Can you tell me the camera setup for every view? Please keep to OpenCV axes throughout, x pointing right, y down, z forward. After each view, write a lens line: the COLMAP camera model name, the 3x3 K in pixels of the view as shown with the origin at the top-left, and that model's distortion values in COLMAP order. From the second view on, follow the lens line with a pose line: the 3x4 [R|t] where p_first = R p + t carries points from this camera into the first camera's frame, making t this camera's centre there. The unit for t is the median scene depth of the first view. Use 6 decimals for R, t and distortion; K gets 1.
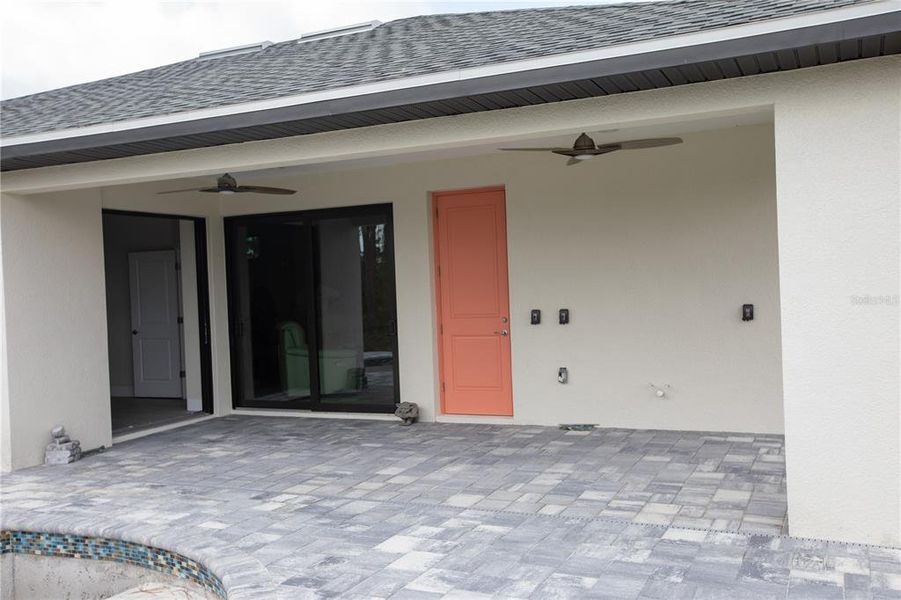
lens RADIAL K [[849.5, 0, 450.5], [0, 849.5, 300.0], [0, 0, 1]] dist [0.065811, 0.000218]
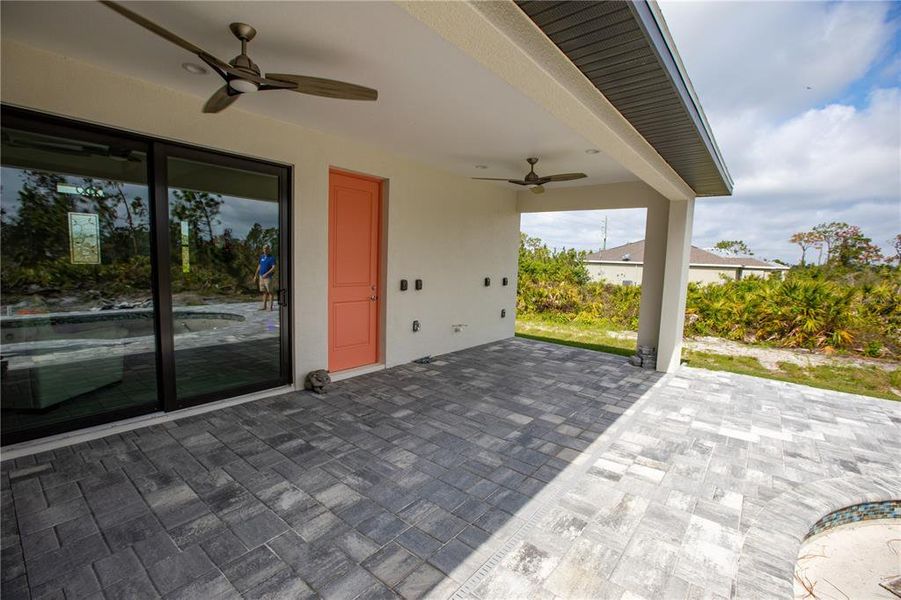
lens RADIAL K [[407.7, 0, 448.8], [0, 407.7, 302.9], [0, 0, 1]] dist [-0.054350, 0.016704]
pose [[0.230369, -0.056821, 0.971443, -0.793730], [-0.025387, 0.997603, 0.064371, 0.007262], [-0.972772, -0.039491, 0.228375, 1.228388]]
